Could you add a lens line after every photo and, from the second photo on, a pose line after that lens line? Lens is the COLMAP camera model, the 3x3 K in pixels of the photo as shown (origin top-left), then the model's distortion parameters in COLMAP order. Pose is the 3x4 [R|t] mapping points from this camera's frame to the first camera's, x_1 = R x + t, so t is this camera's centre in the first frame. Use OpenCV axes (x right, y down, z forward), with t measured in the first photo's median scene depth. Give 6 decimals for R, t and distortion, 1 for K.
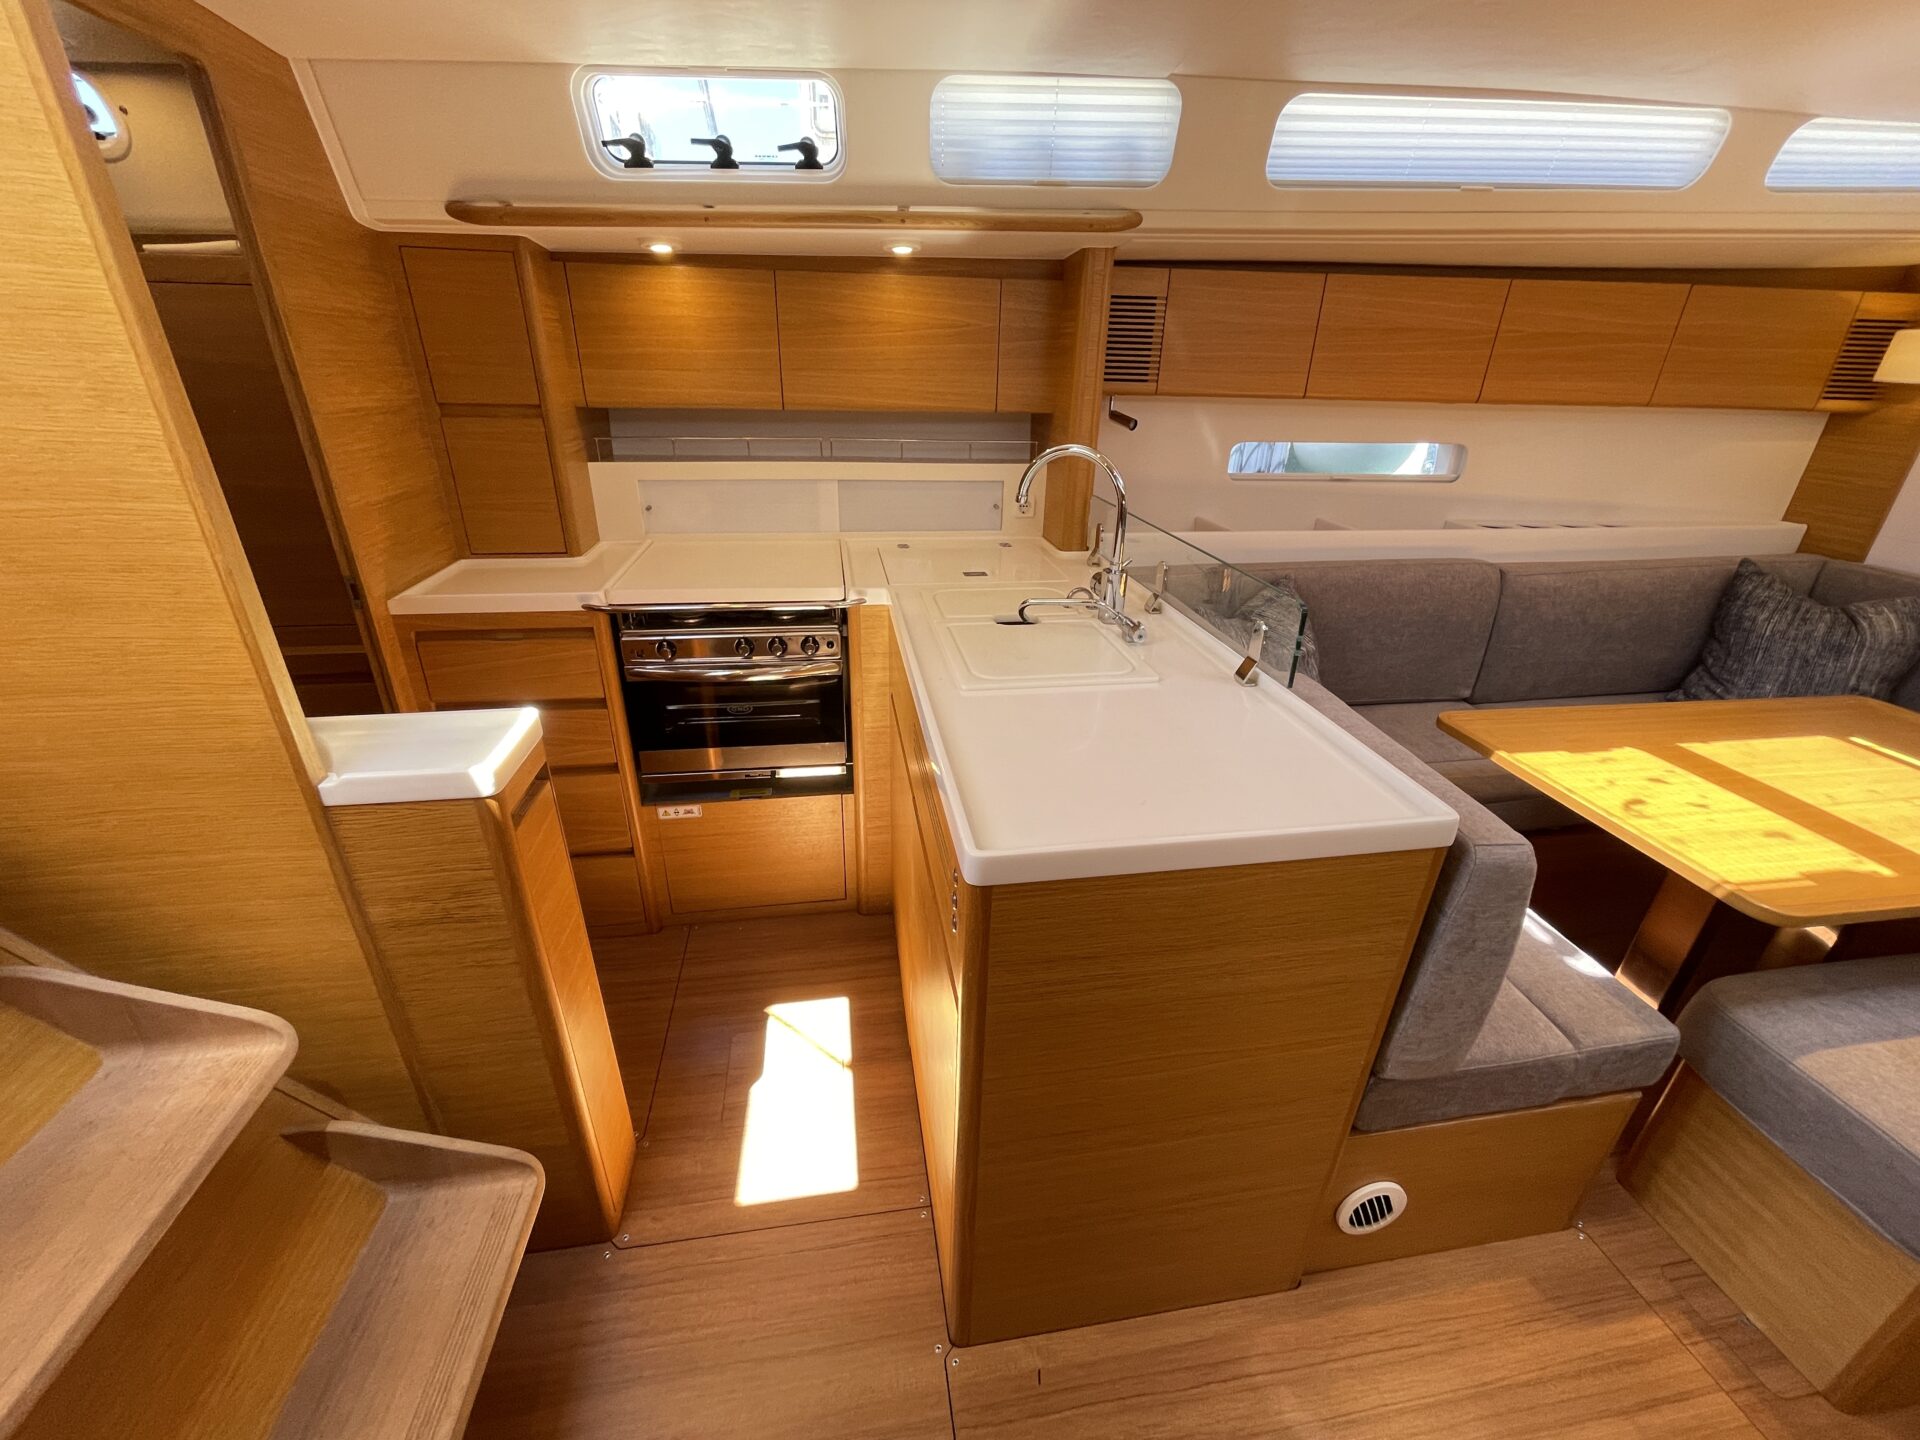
lens RADIAL K [[776.8, 0, 960.0], [0, 776.8, 720.0], [0, 0, 1]] dist [-0.003604, 0.000112]
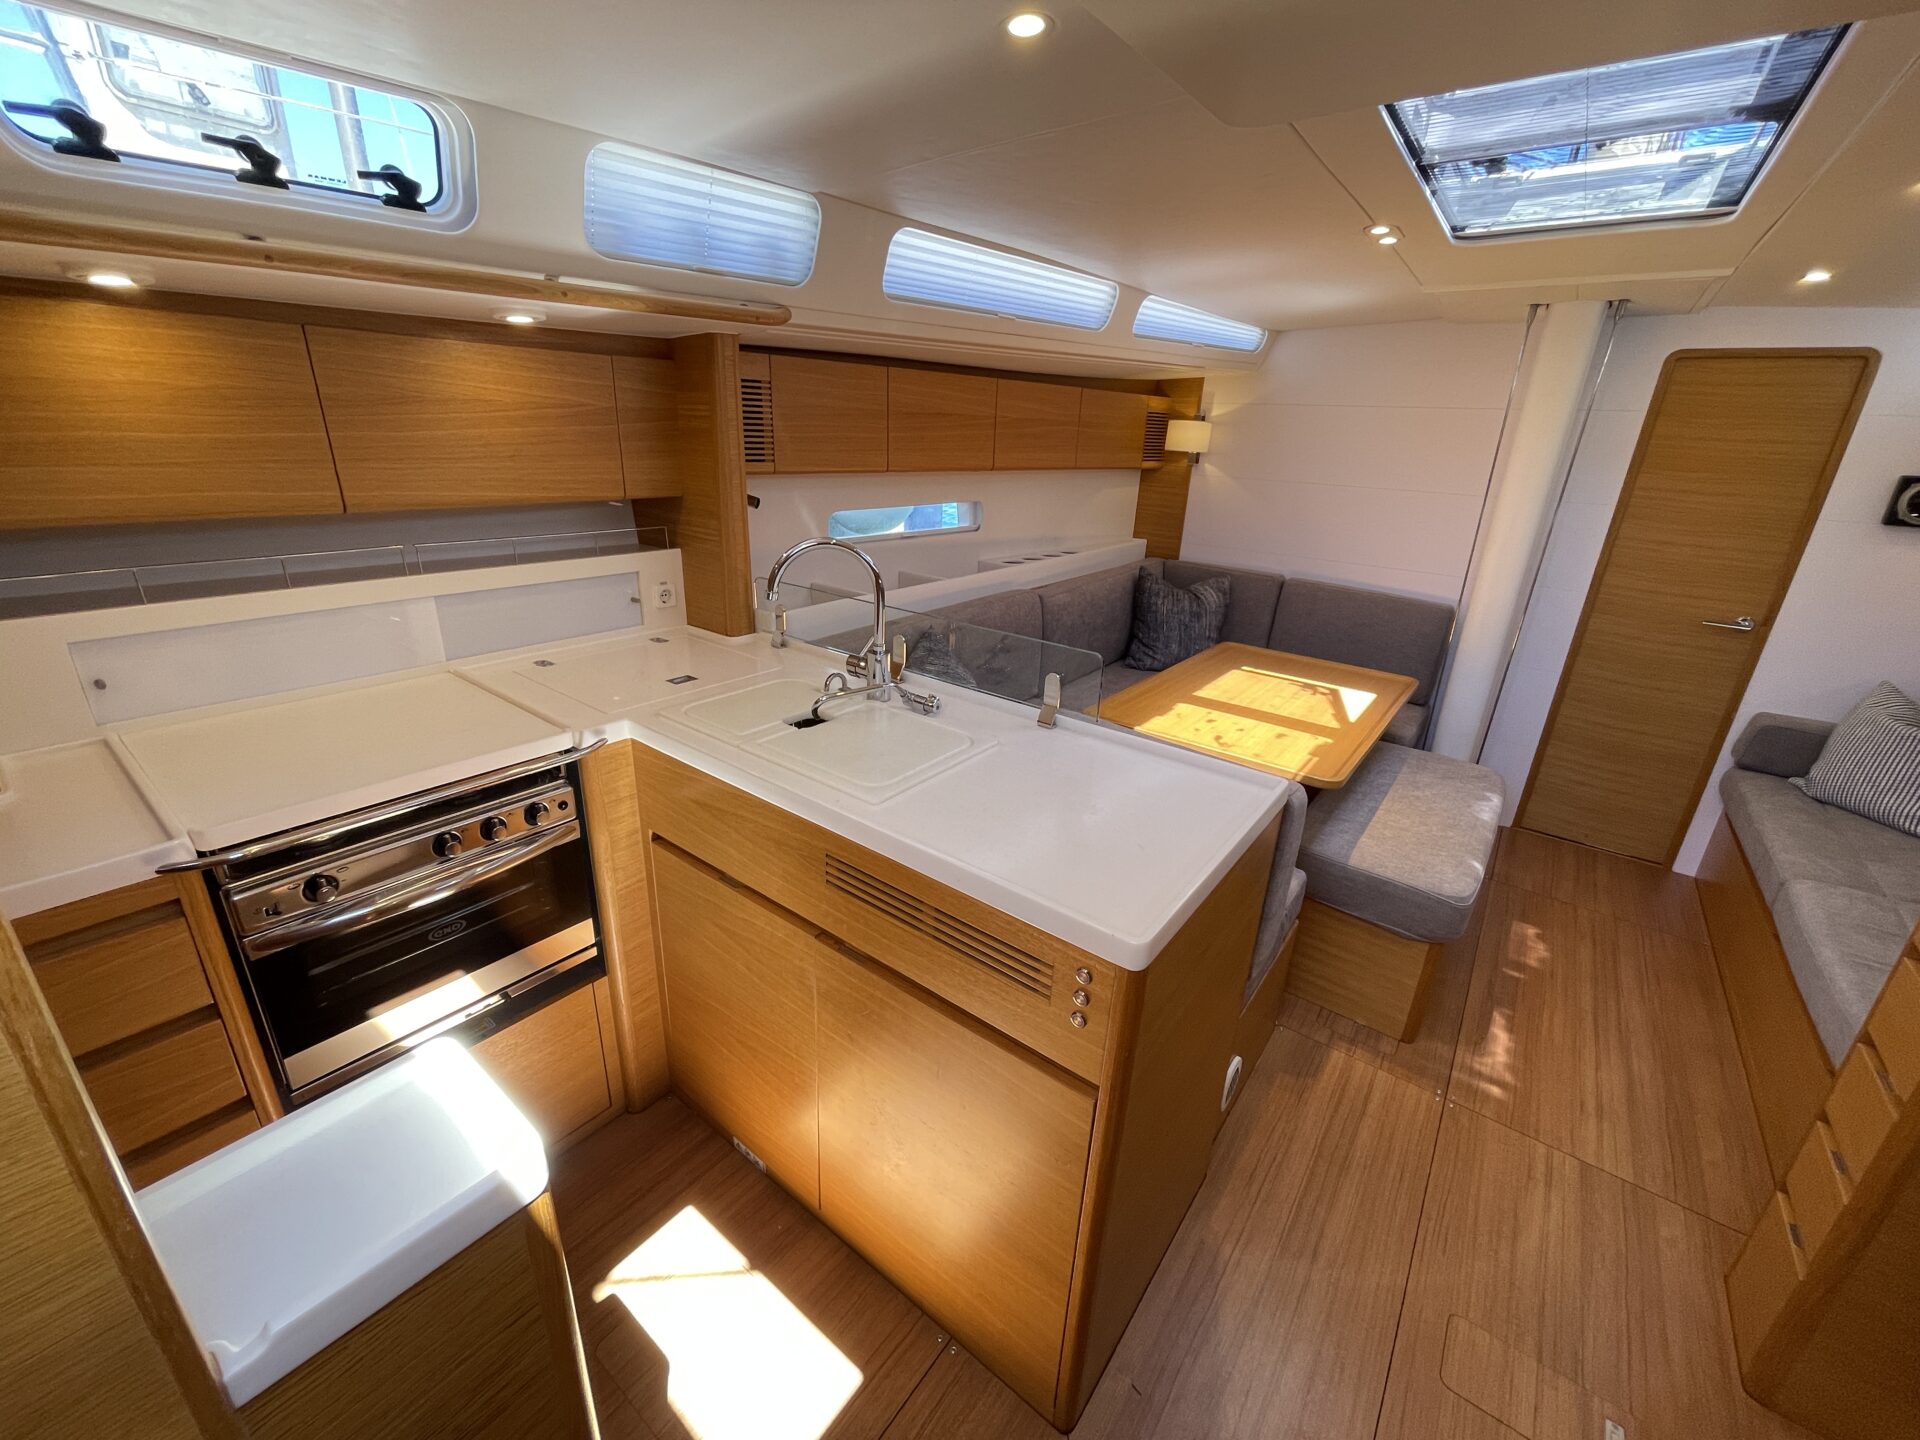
lens RADIAL K [[775.7, 0, 960.0], [0, 775.7, 720.0], [0, 0, 1]] dist [-0.000033, 0.000106]
pose [[0.726598, -0.236735, 0.644990, -0.368283], [0.268603, 0.961928, 0.050474, -0.114687], [-0.632382, 0.136572, 0.762523, 0.138419]]
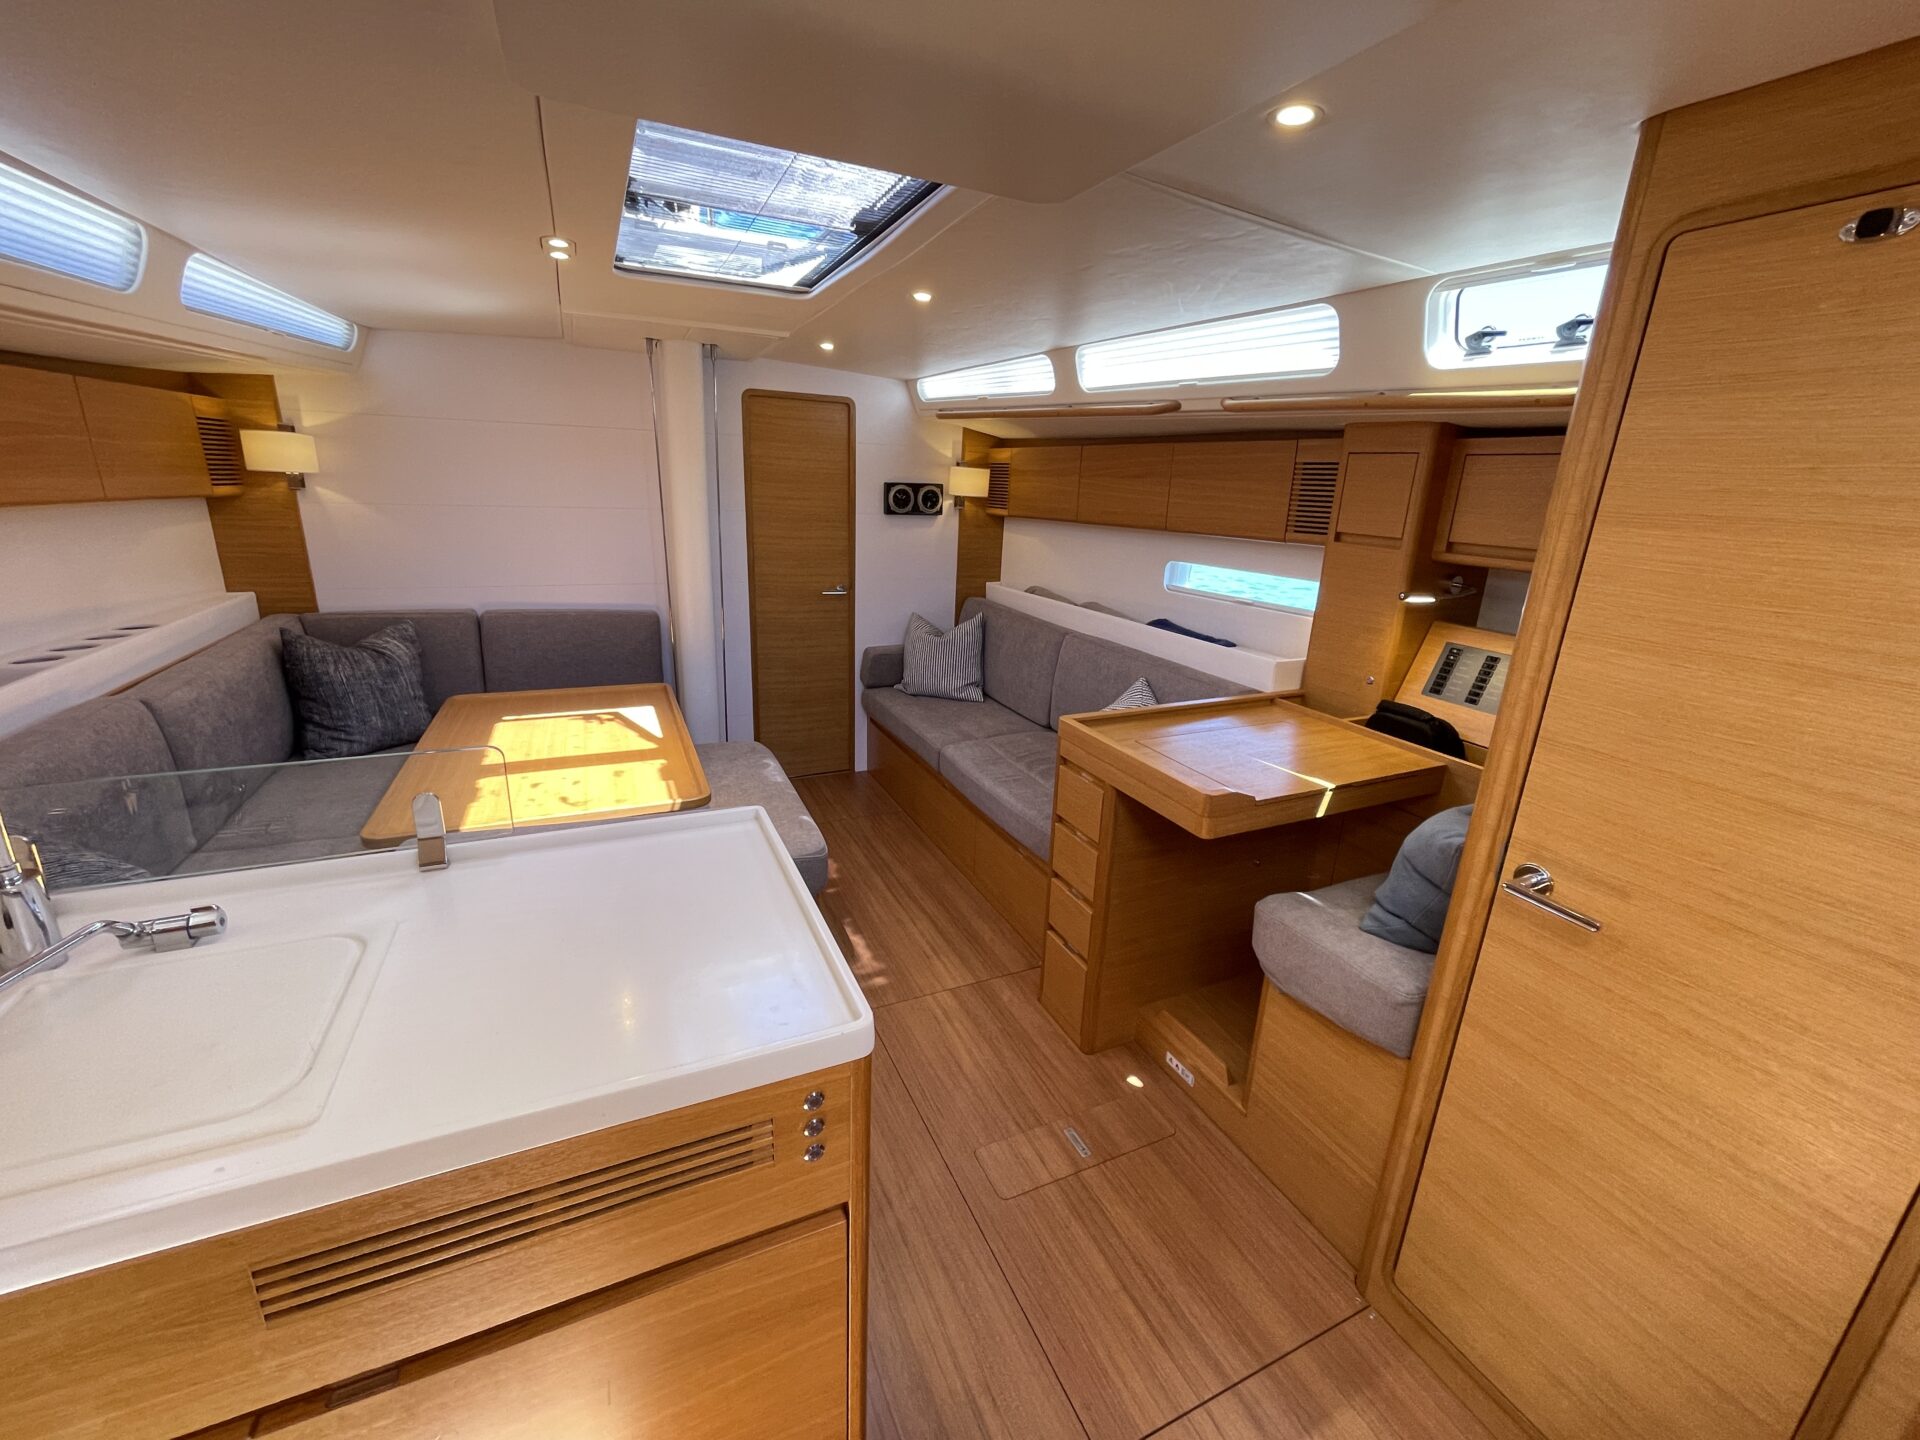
lens RADIAL K [[776.8, 0, 960.0], [0, 776.8, 720.0], [0, 0, 1]] dist [-0.003604, 0.000112]
pose [[-0.262866, -0.313465, 0.912492, -0.369528], [0.366647, 0.842349, 0.394991, -0.226308], [-0.892453, 0.438392, -0.106493, 0.391213]]
